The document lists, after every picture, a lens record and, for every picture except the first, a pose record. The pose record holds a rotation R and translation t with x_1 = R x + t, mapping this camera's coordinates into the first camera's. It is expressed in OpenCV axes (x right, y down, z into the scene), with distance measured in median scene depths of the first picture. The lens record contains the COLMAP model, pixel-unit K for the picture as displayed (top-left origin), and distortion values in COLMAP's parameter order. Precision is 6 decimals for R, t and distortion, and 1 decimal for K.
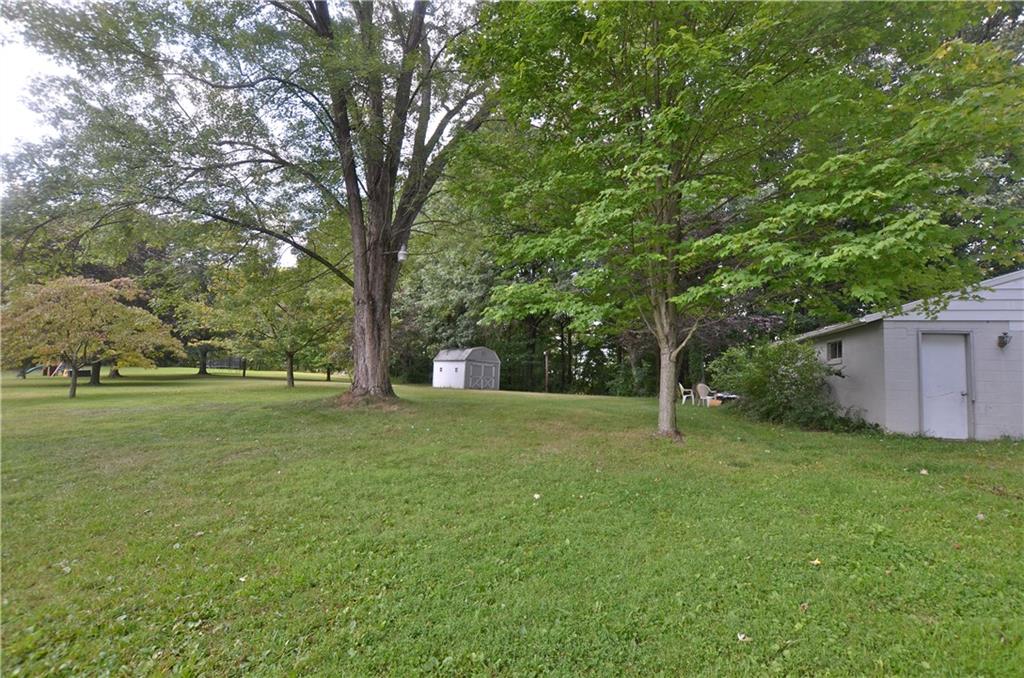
lens RADIAL K [[447.3, 0, 510.6], [0, 447.3, 346.2], [0, 0, 1]] dist [-0.041309, 0.007571]
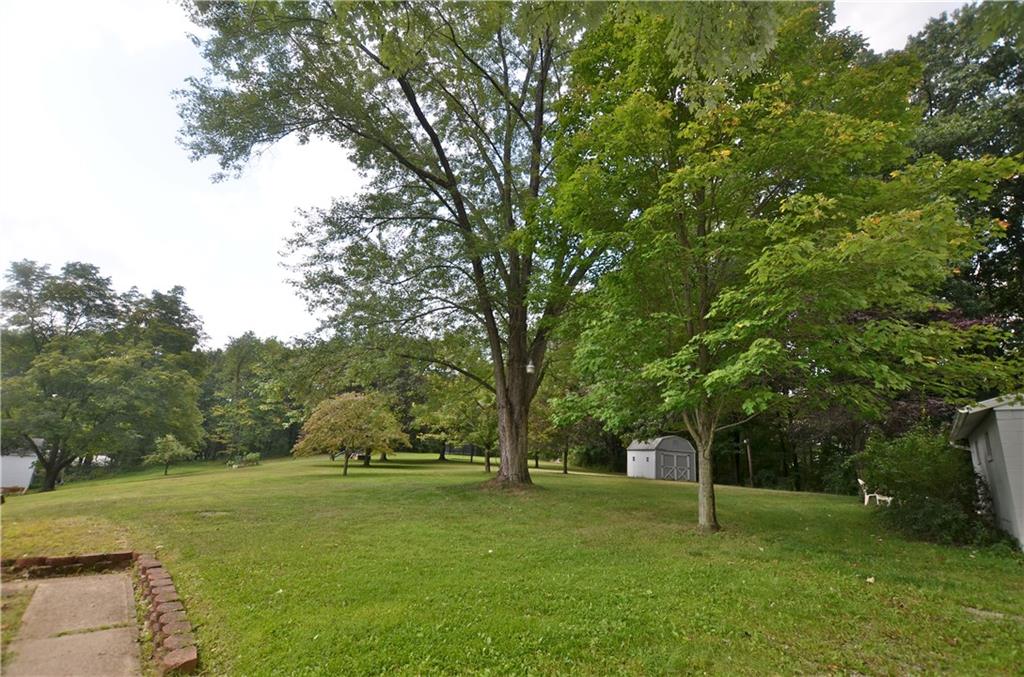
lens RADIAL K [[447.3, 0, 510.6], [0, 447.3, 345.7], [0, 0, 1]] dist [-0.041309, 0.007571]
pose [[0.877455, -0.100450, -0.469022, 0.141006], [0.008976, 0.981093, -0.193328, -0.009659], [0.479575, 0.165427, 0.861767, -0.061283]]
